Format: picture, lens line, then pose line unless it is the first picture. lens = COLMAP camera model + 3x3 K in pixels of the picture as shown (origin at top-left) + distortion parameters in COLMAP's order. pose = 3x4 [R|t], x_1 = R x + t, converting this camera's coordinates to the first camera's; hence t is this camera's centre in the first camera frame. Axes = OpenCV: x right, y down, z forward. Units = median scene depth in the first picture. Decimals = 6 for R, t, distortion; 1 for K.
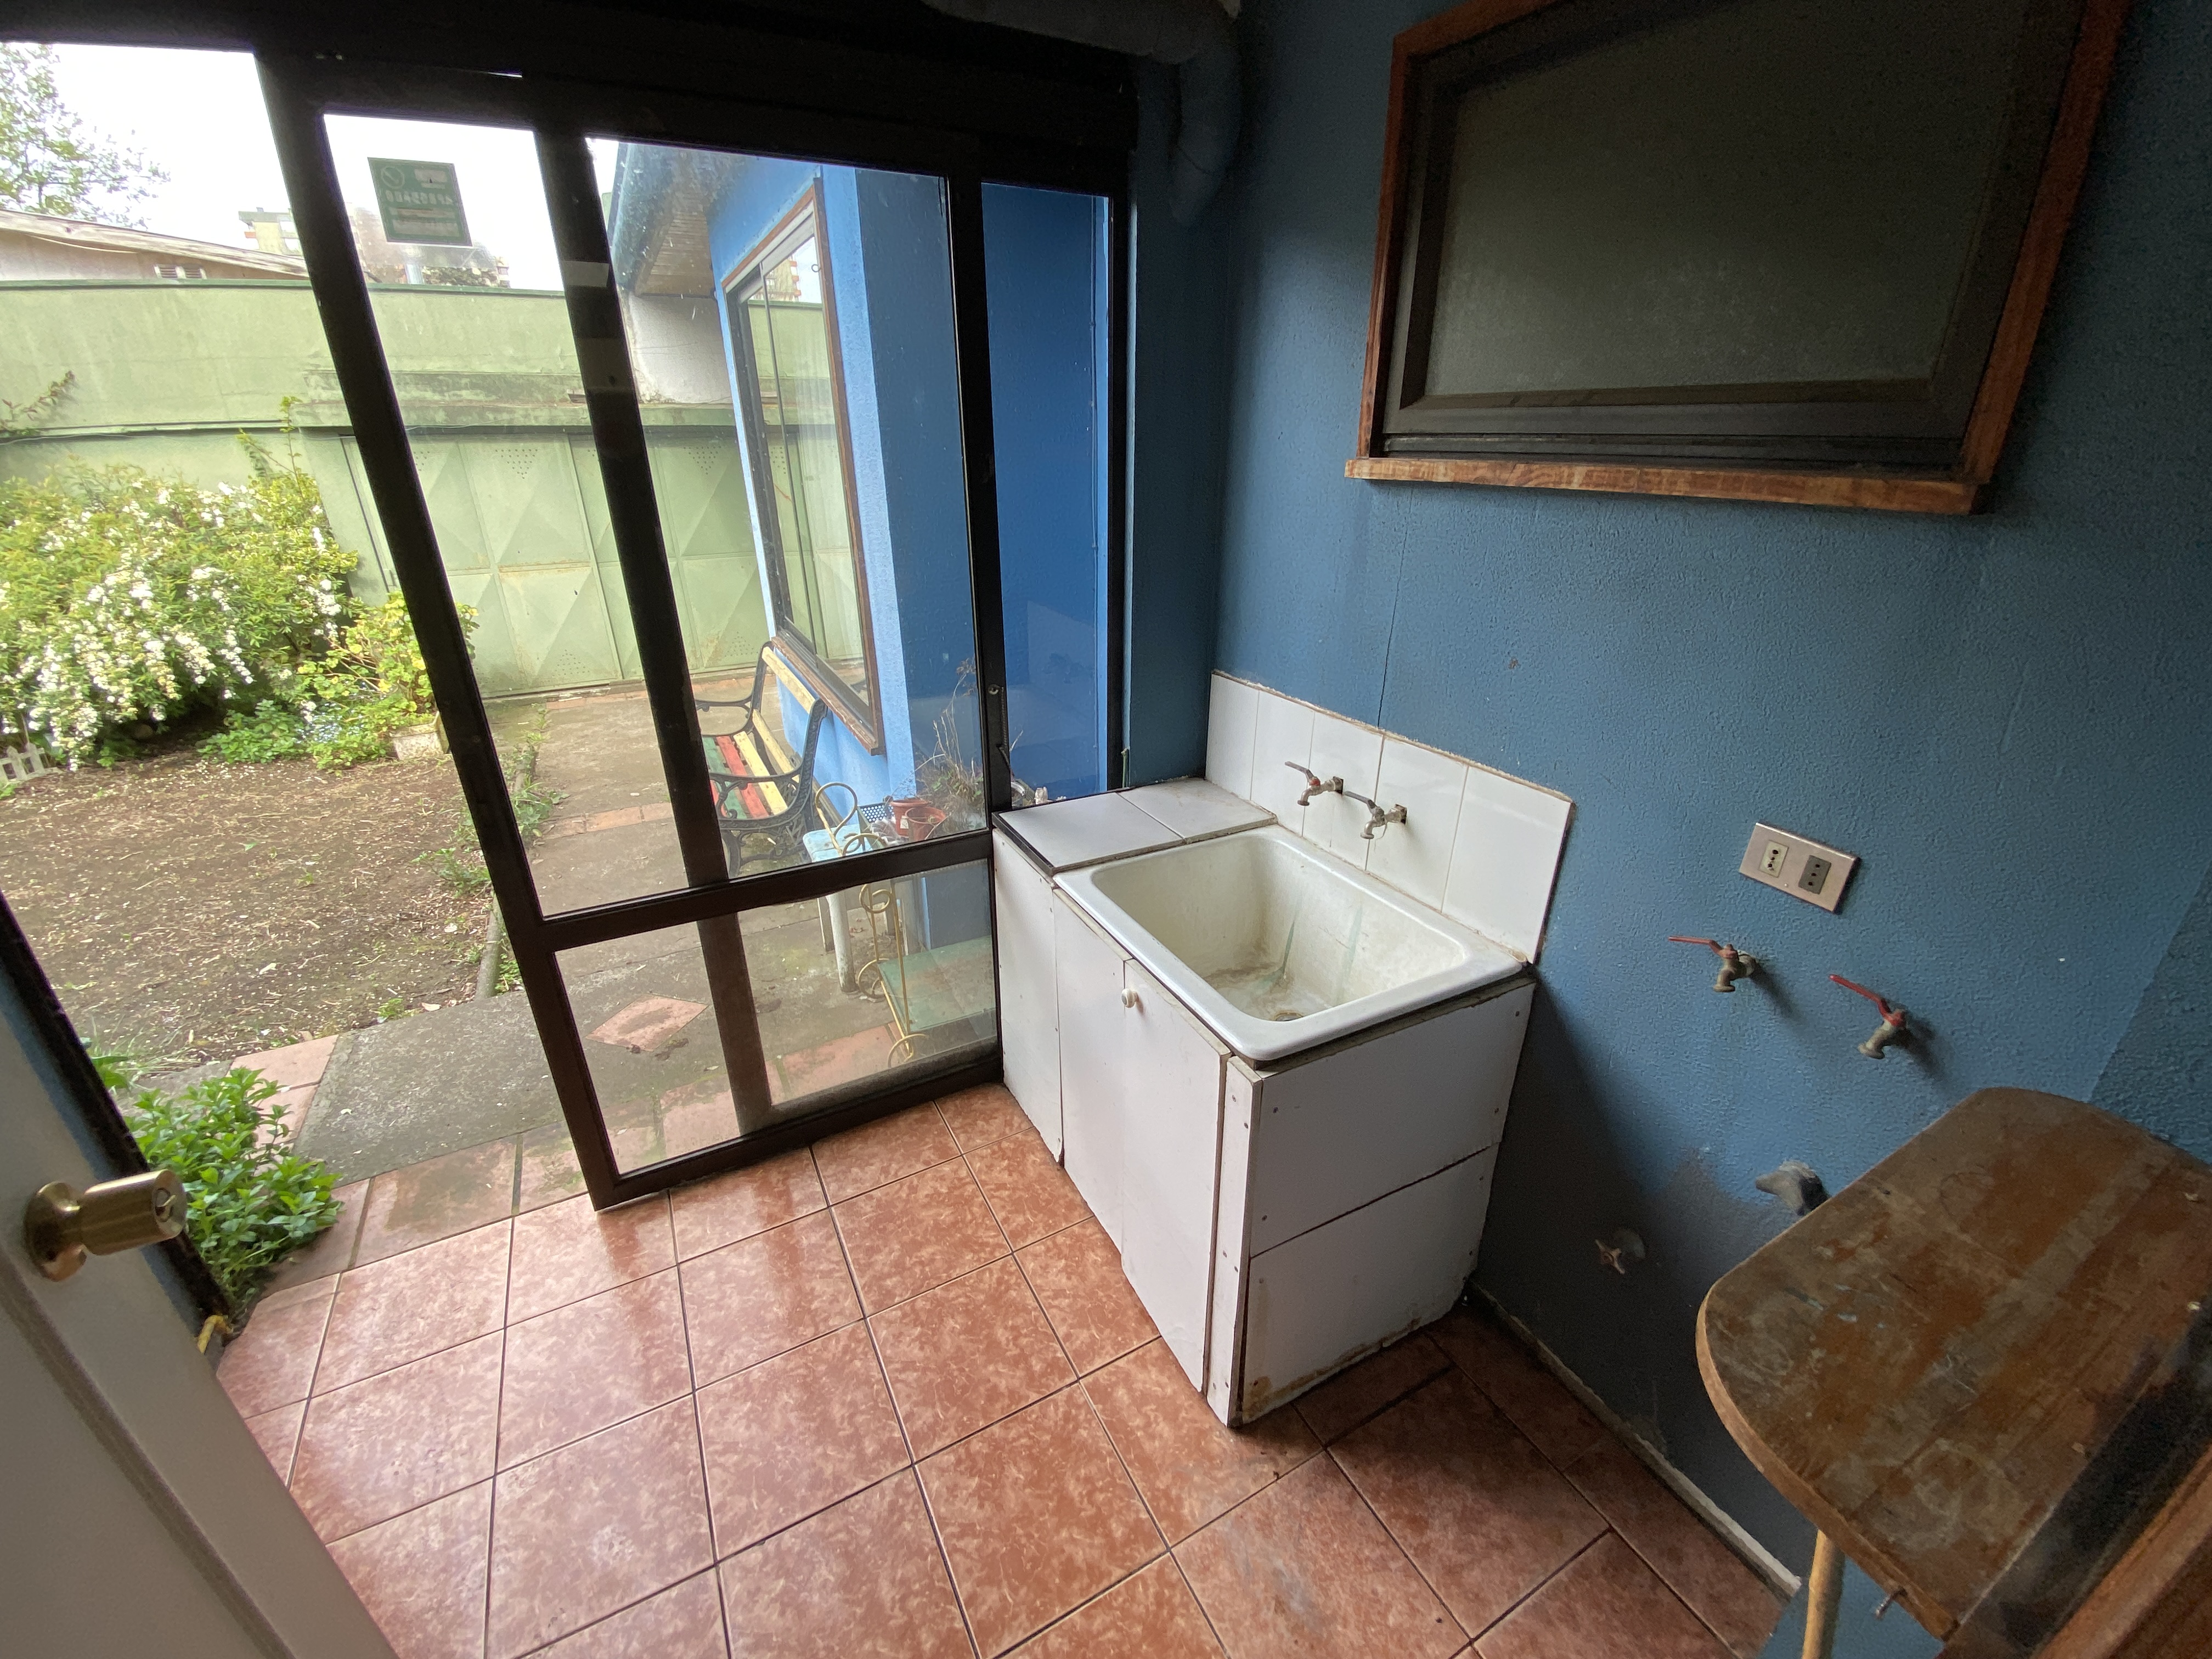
lens RADIAL K [[901.2, 0, 1101.7], [0, 901.2, 828.4], [0, 0, 1]] dist [-0.003656, -0.009448]
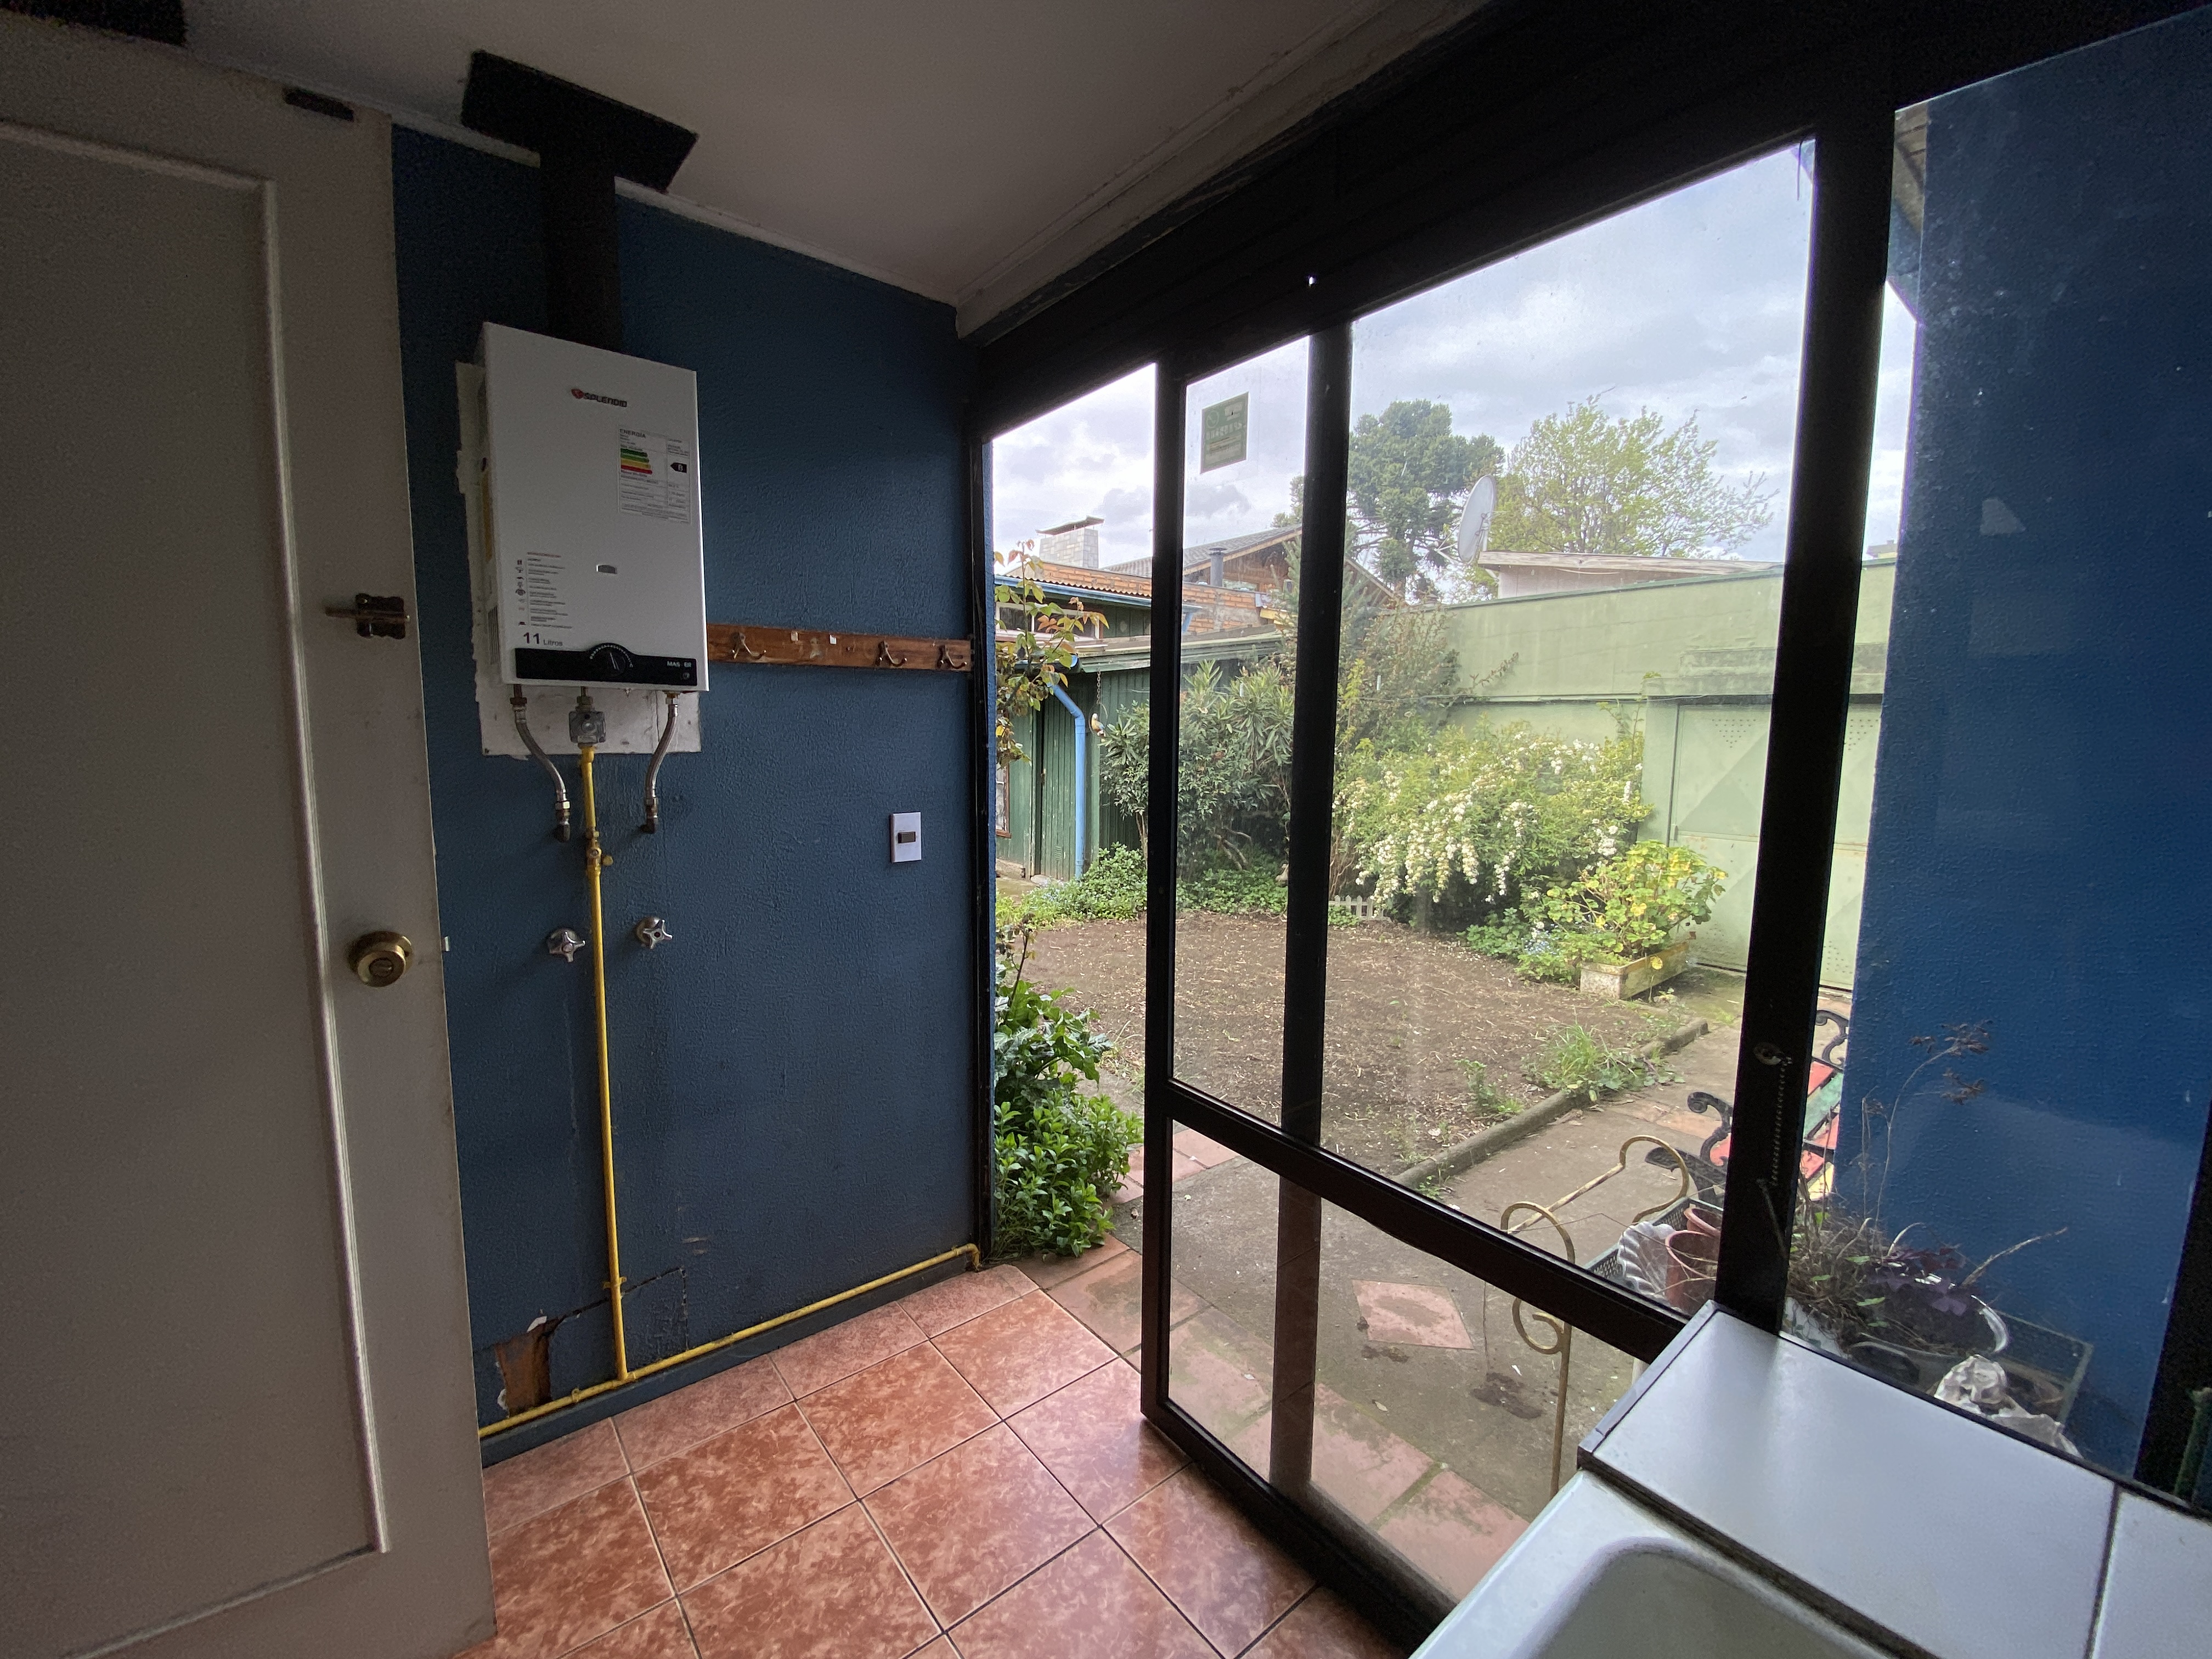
lens RADIAL K [[901.2, 0, 1104.0], [0, 901.2, 834.0], [0, 0, 1]] dist [-0.003656, -0.009448]
pose [[0.190378, 0.123937, -0.973856, 0.117009], [-0.409749, 0.911492, 0.035899, -0.059875], [0.892111, 0.392202, 0.224311, 0.230436]]
